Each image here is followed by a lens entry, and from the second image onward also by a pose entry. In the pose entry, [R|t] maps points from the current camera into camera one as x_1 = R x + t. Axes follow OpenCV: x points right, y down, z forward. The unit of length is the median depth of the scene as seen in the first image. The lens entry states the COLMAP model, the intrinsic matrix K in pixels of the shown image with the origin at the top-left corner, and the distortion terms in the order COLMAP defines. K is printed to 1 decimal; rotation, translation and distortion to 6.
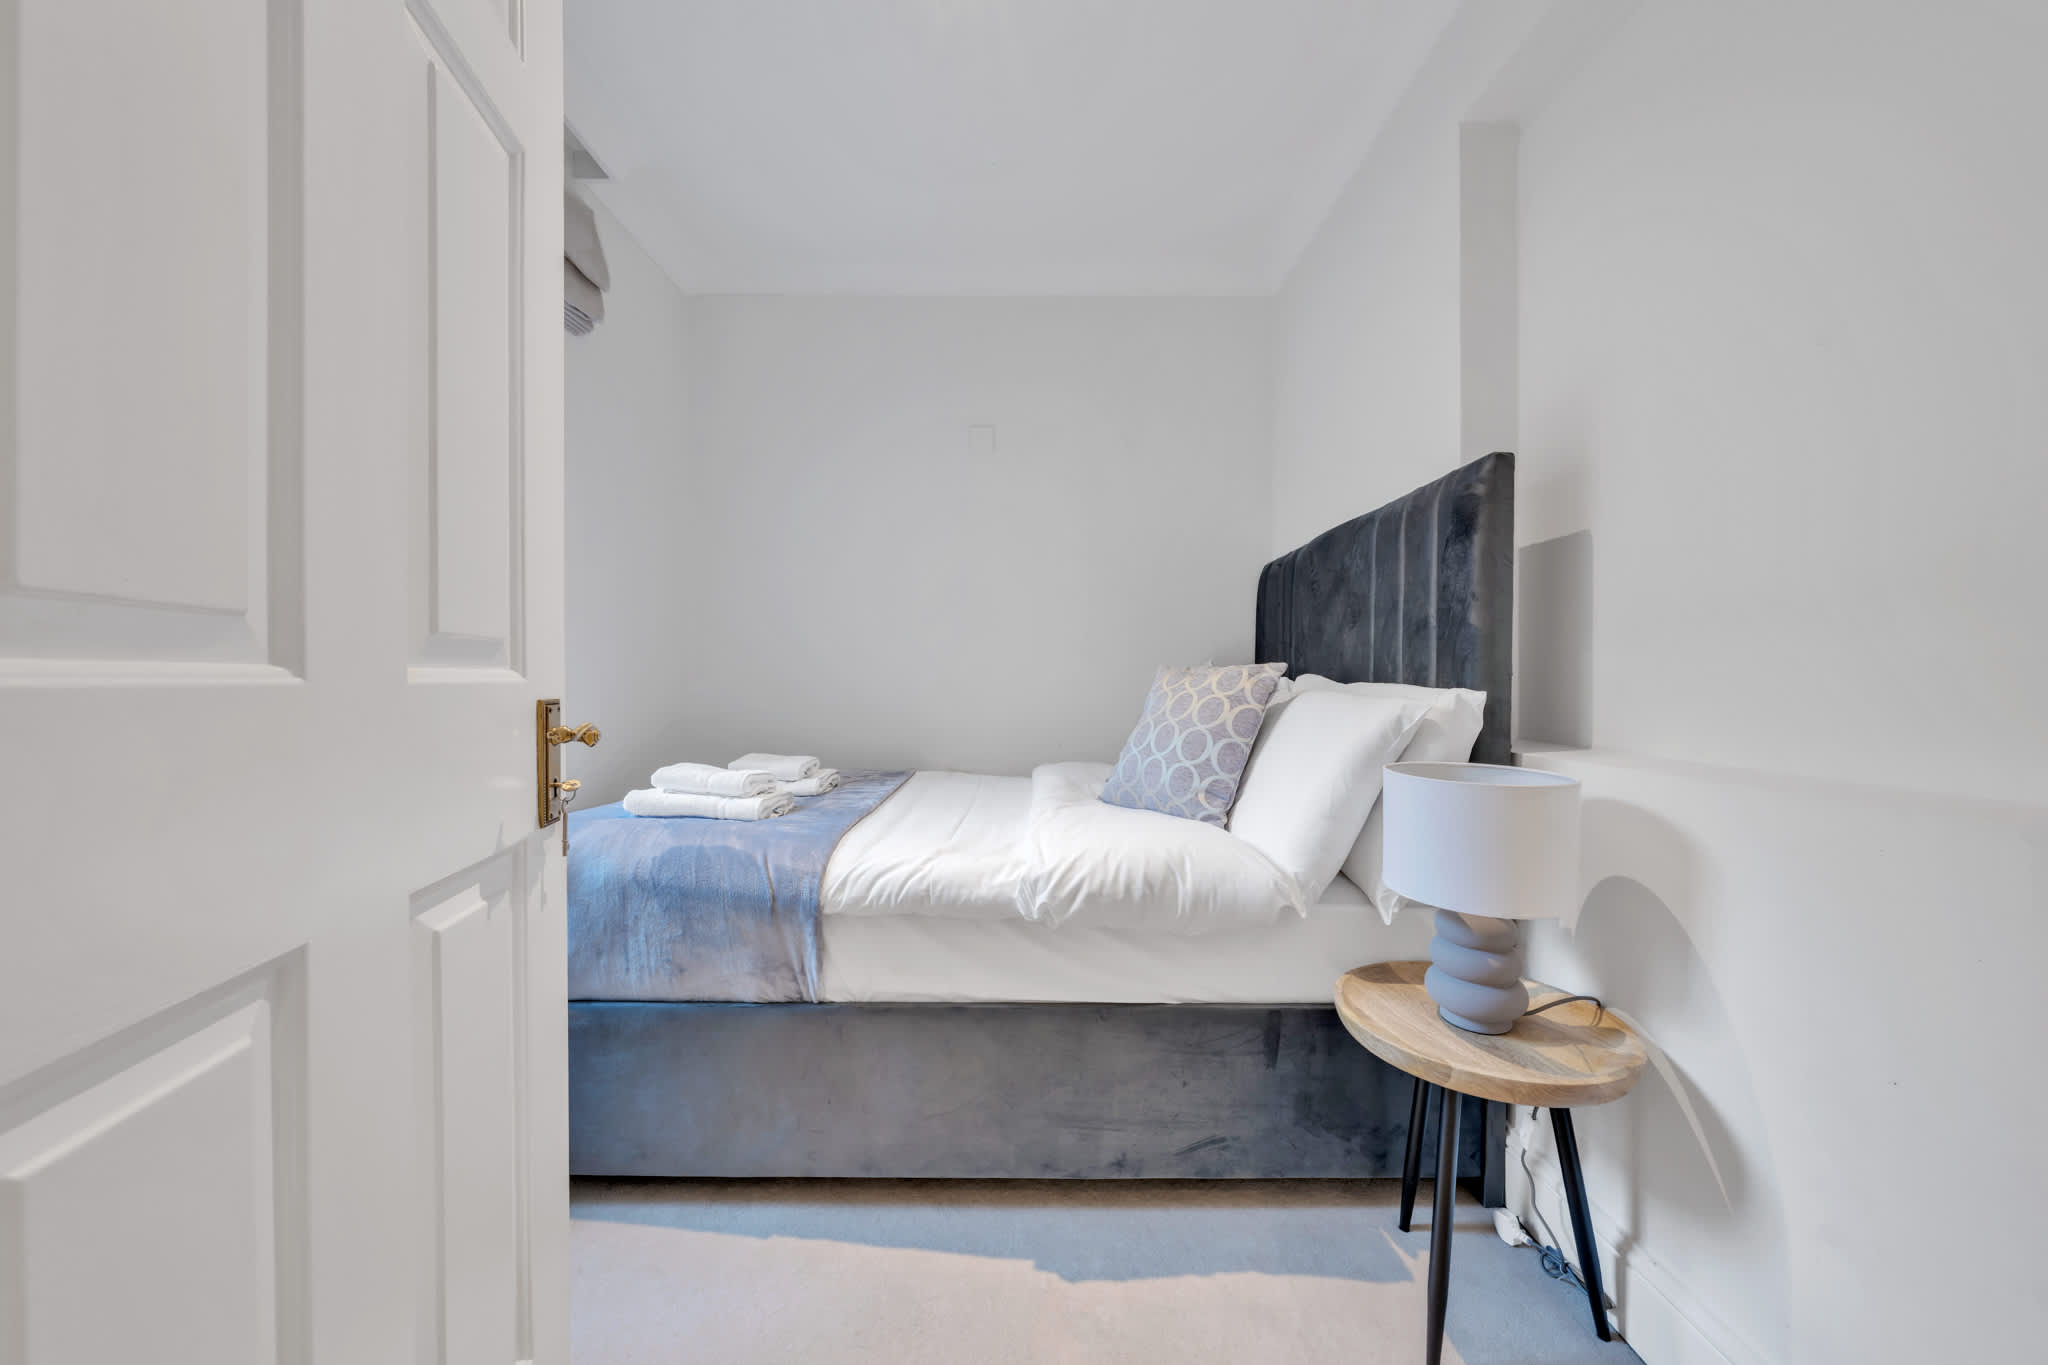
lens RADIAL K [[699.2, 0, 1015.8], [0, 699.2, 677.5], [0, 0, 1]] dist [0.000403, 0.000011]
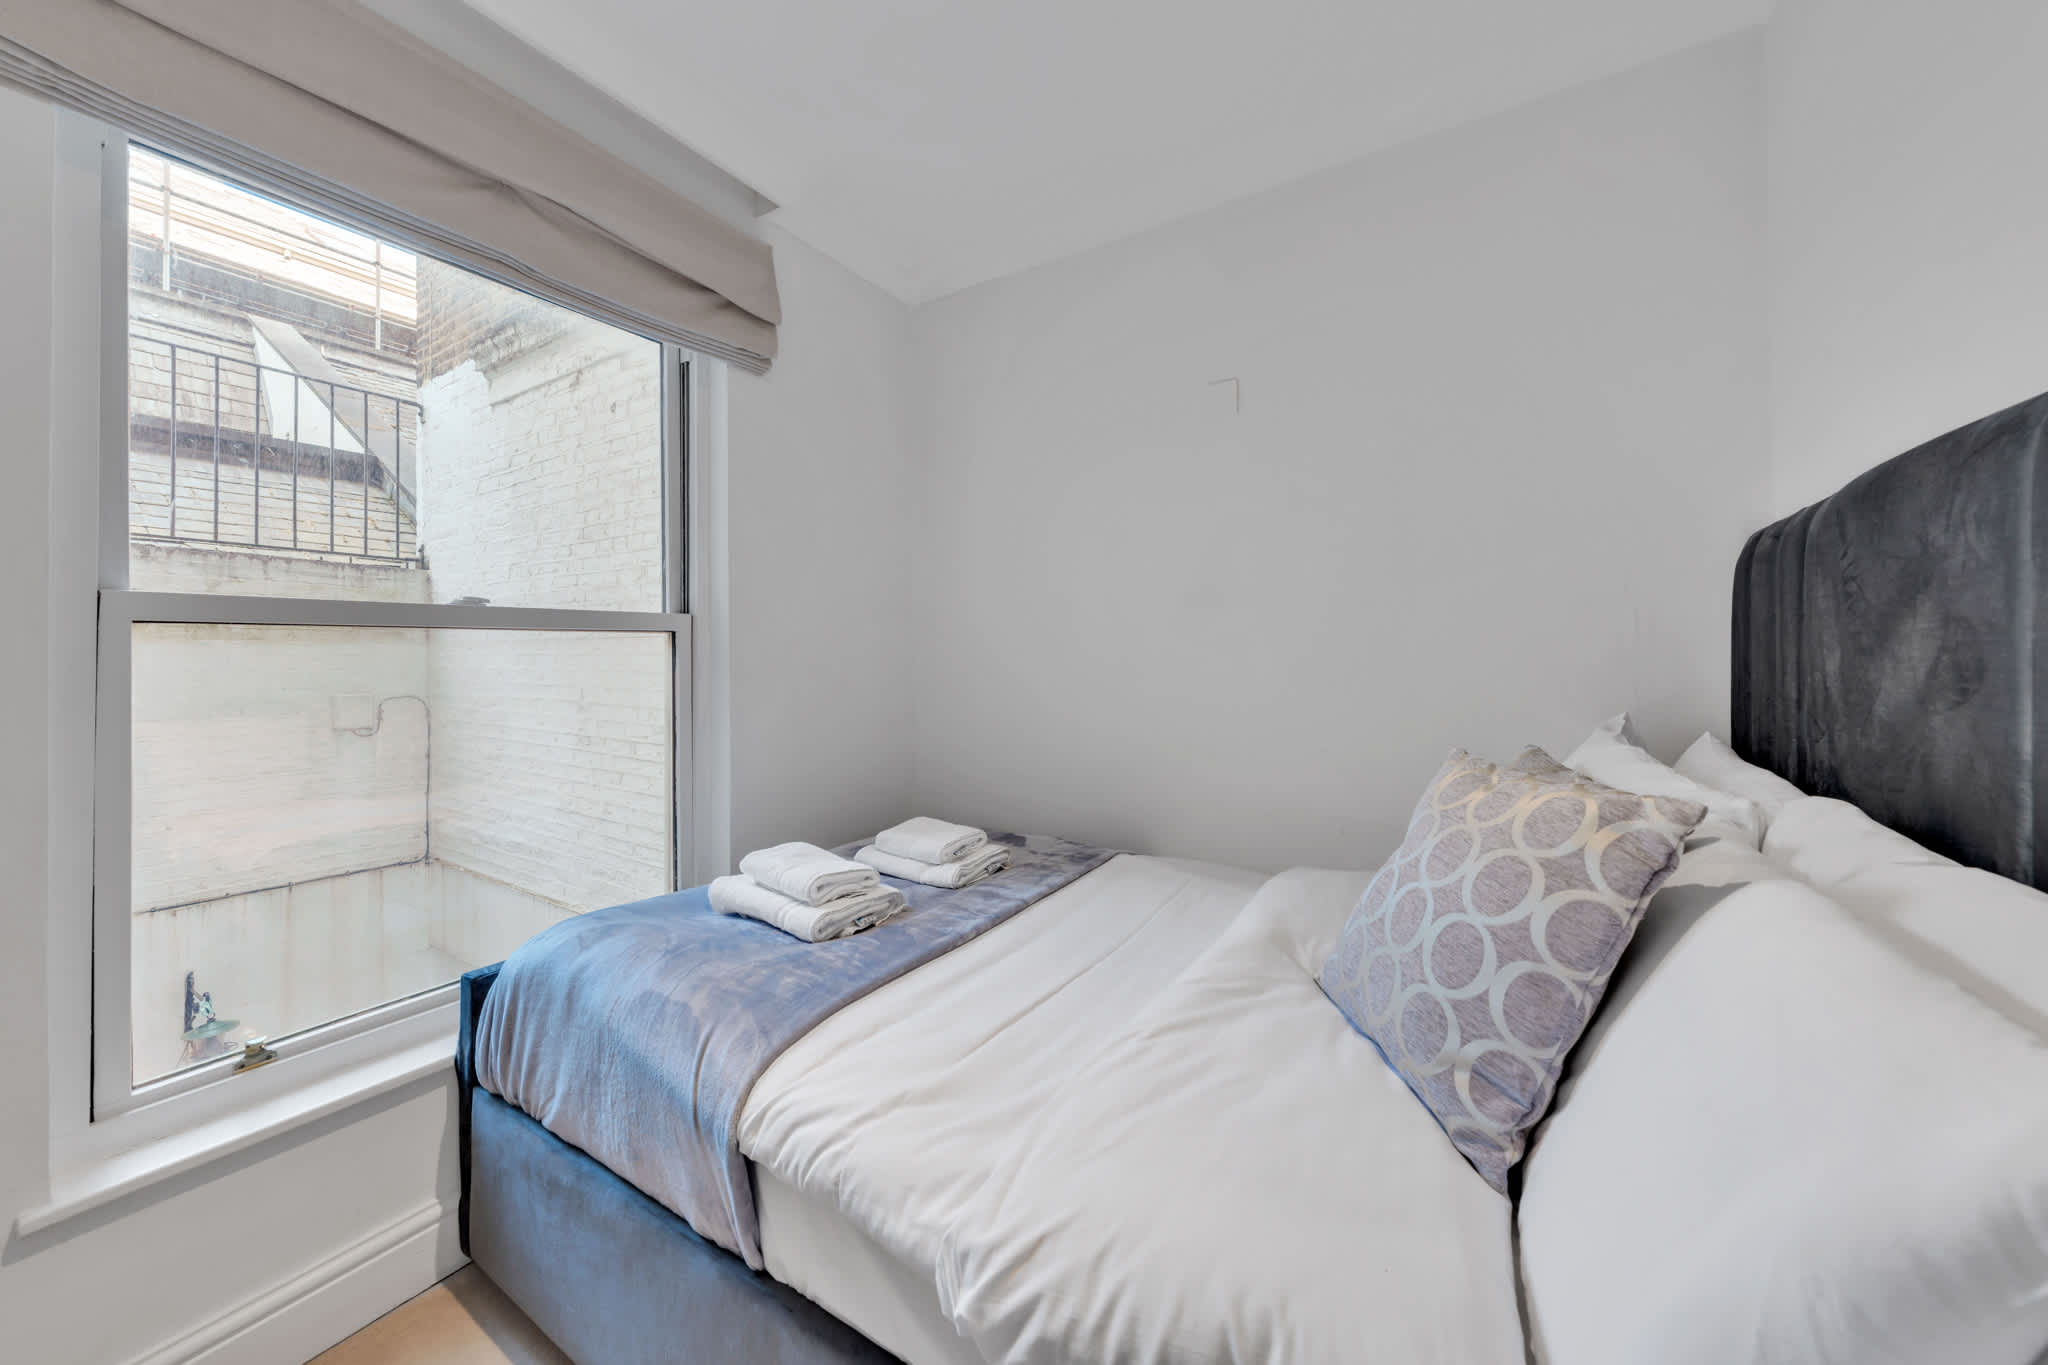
lens RADIAL K [[721.3, 0, 1022.7], [0, 721.3, 648.7], [0, 0, 1]] dist [-0.004816, -0.000077]
pose [[0.860110, -0.017113, -0.509822, 0.255379], [0.006440, 0.999722, -0.022692, -0.106255], [0.510068, 0.016234, 0.859981, 0.418263]]
